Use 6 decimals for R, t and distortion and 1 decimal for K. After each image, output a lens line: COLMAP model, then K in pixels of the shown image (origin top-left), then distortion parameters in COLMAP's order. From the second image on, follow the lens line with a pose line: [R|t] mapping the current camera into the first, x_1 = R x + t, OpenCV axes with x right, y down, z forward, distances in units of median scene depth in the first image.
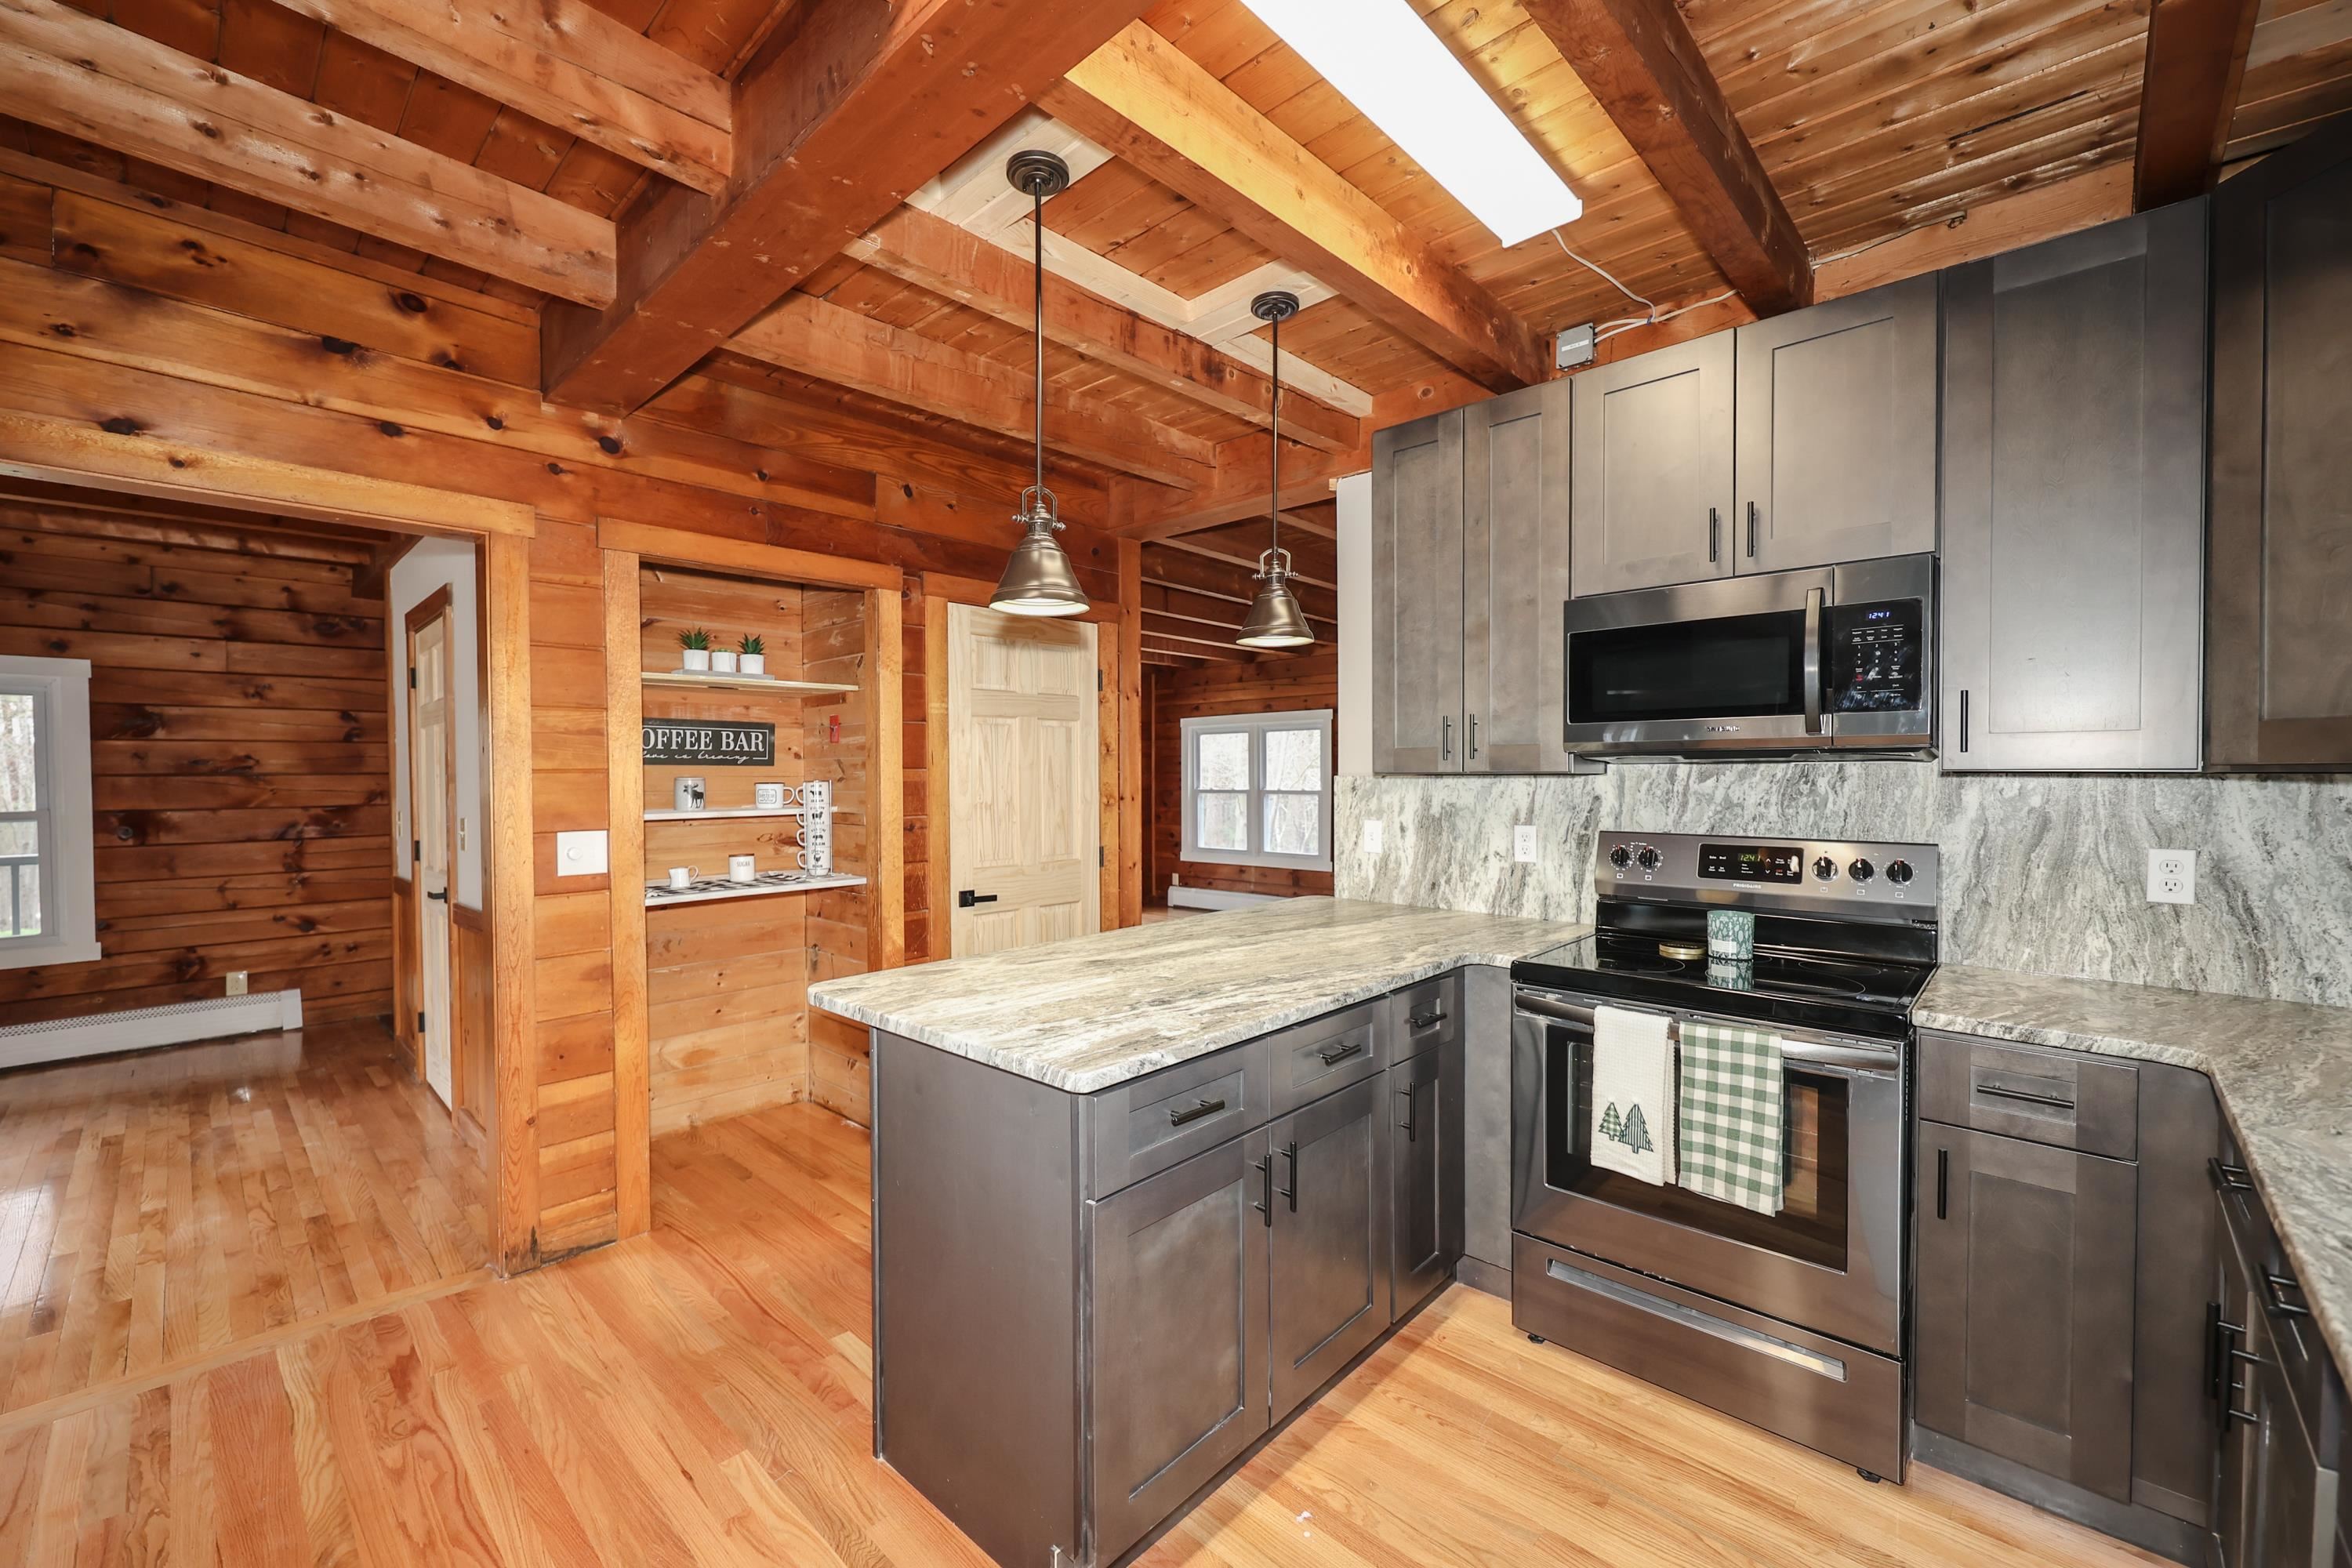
lens RADIAL K [[950.8, 0, 1175.1], [0, 950.8, 787.3], [0, 0, 1]] dist [0.000513, 0.000257]
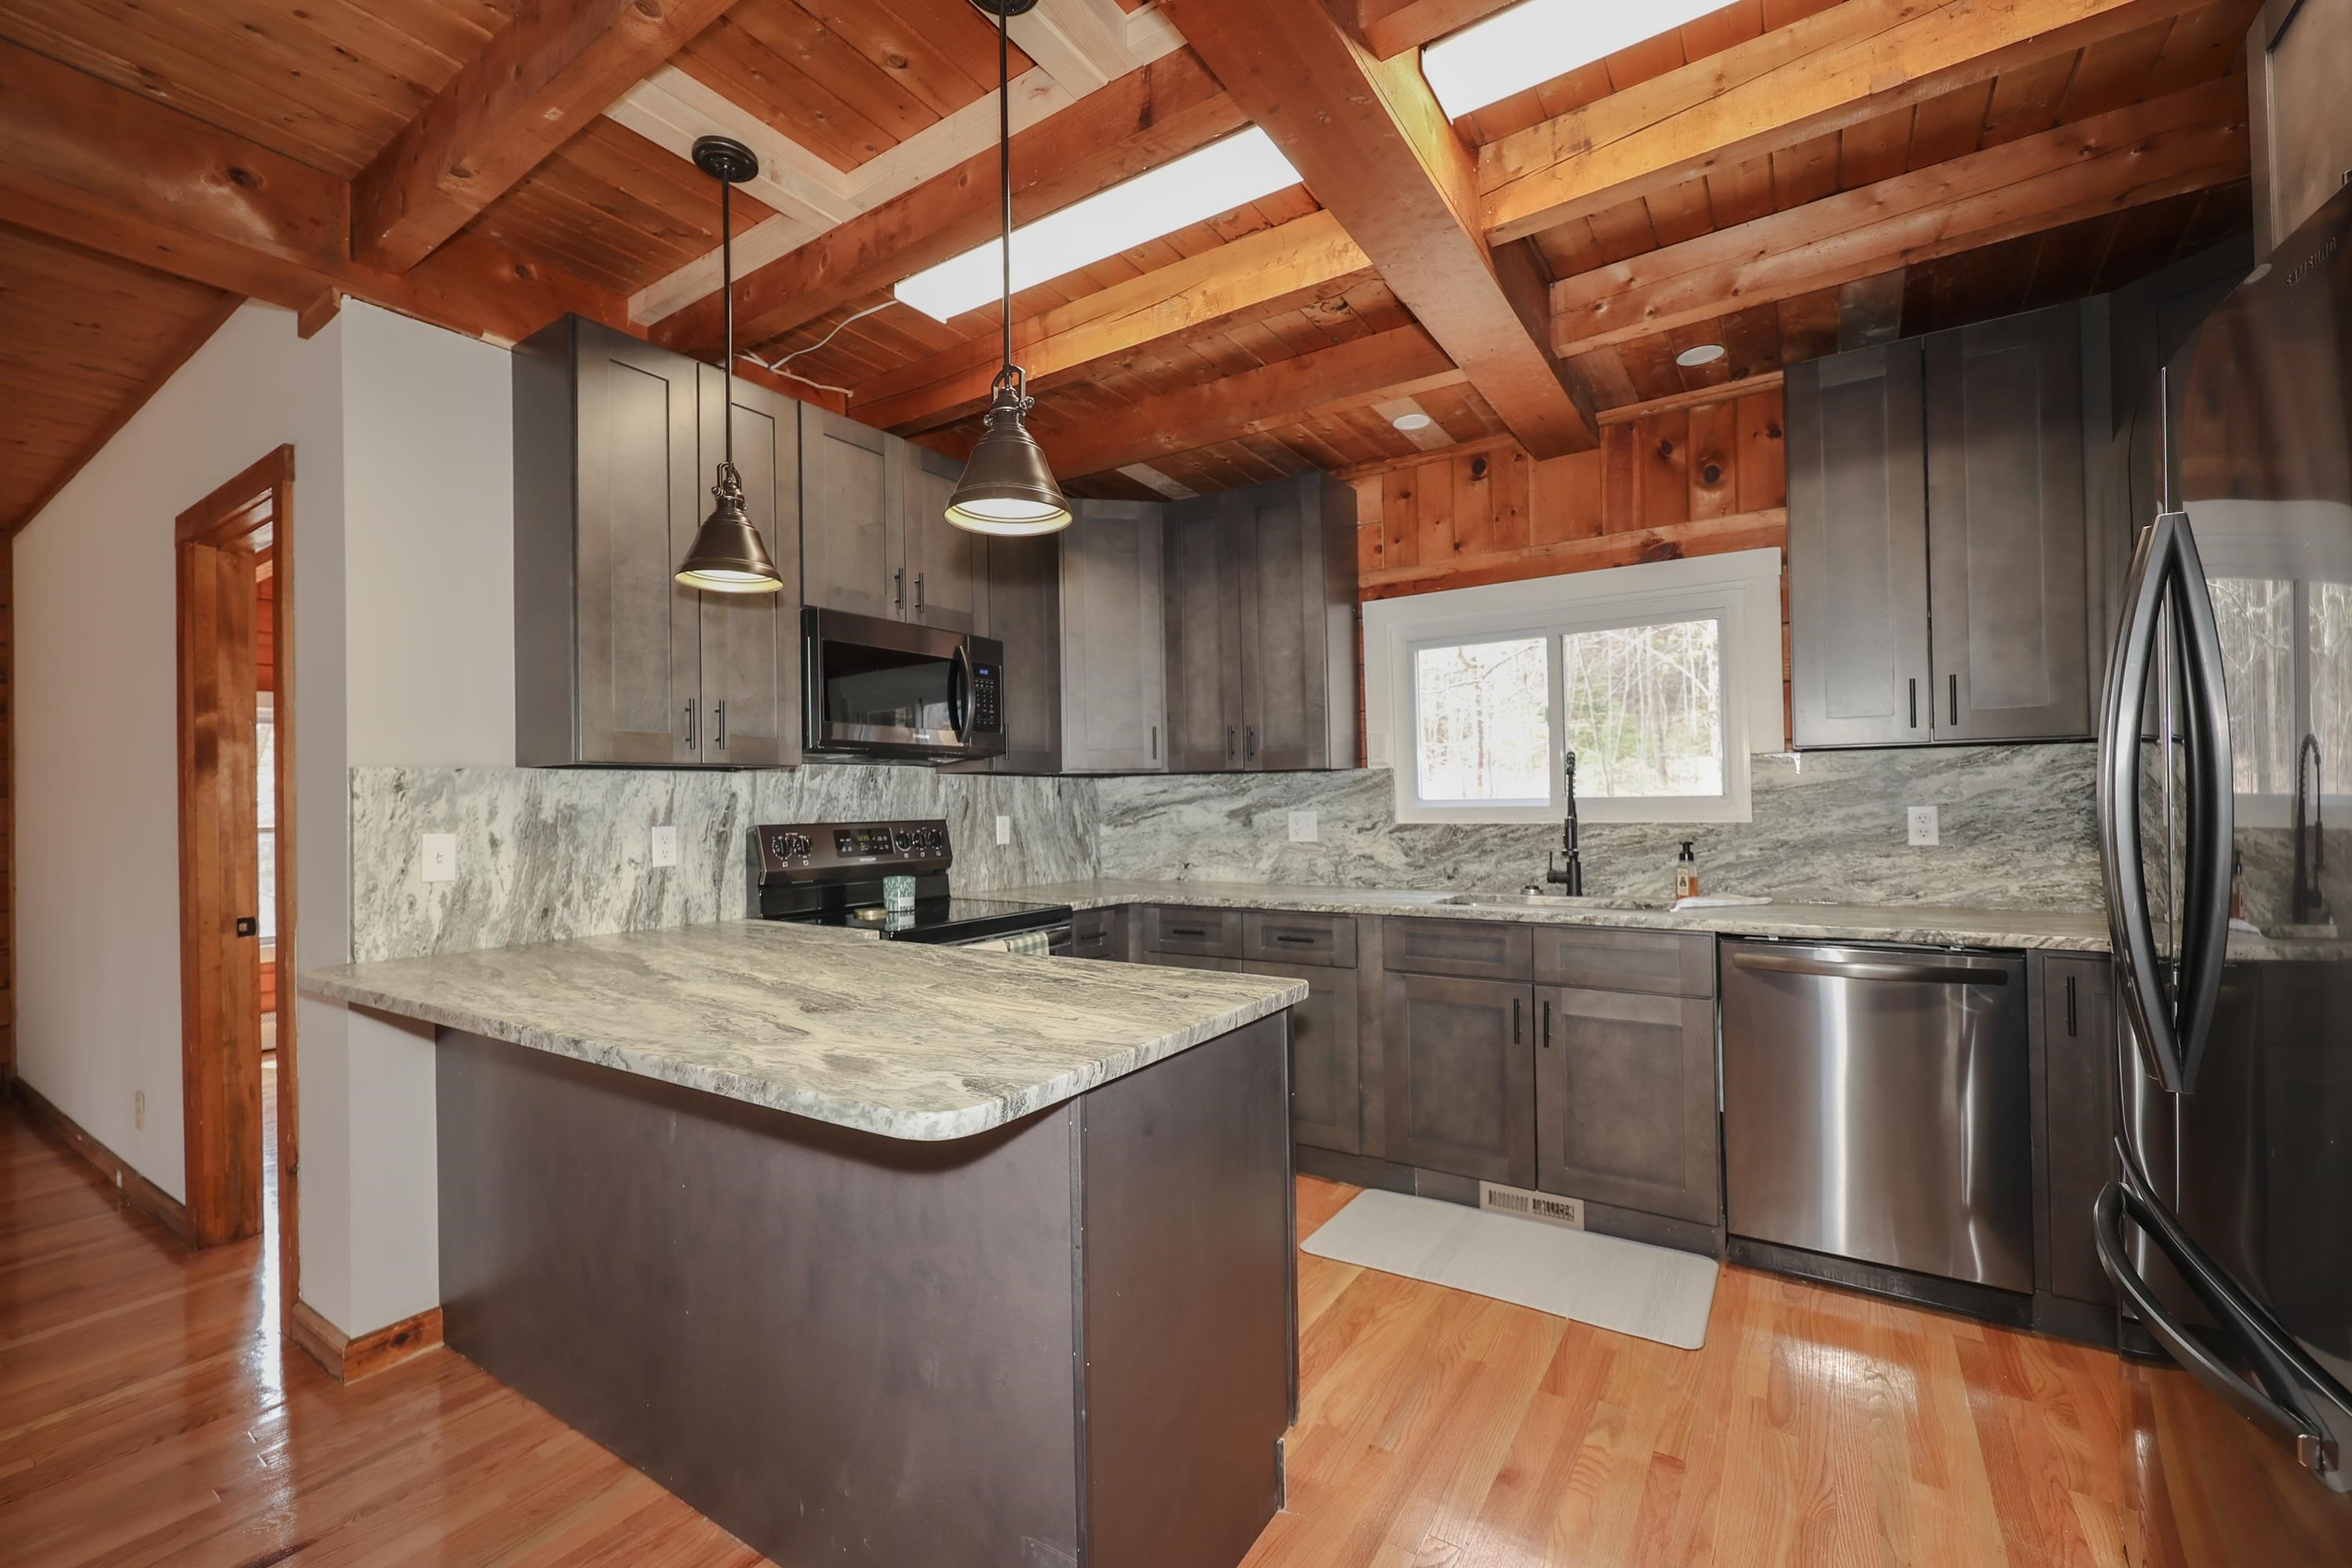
lens RADIAL K [[980.1, 0, 1176.0], [0, 980.1, 784.0], [0, 0, 1]] dist [-0.000236, 0.000095]
pose [[-0.167948, 0.023415, 0.985518, -0.732382], [0.033129, 0.999287, -0.018097, 0.037349], [-0.985239, 0.029610, -0.168604, 0.763500]]
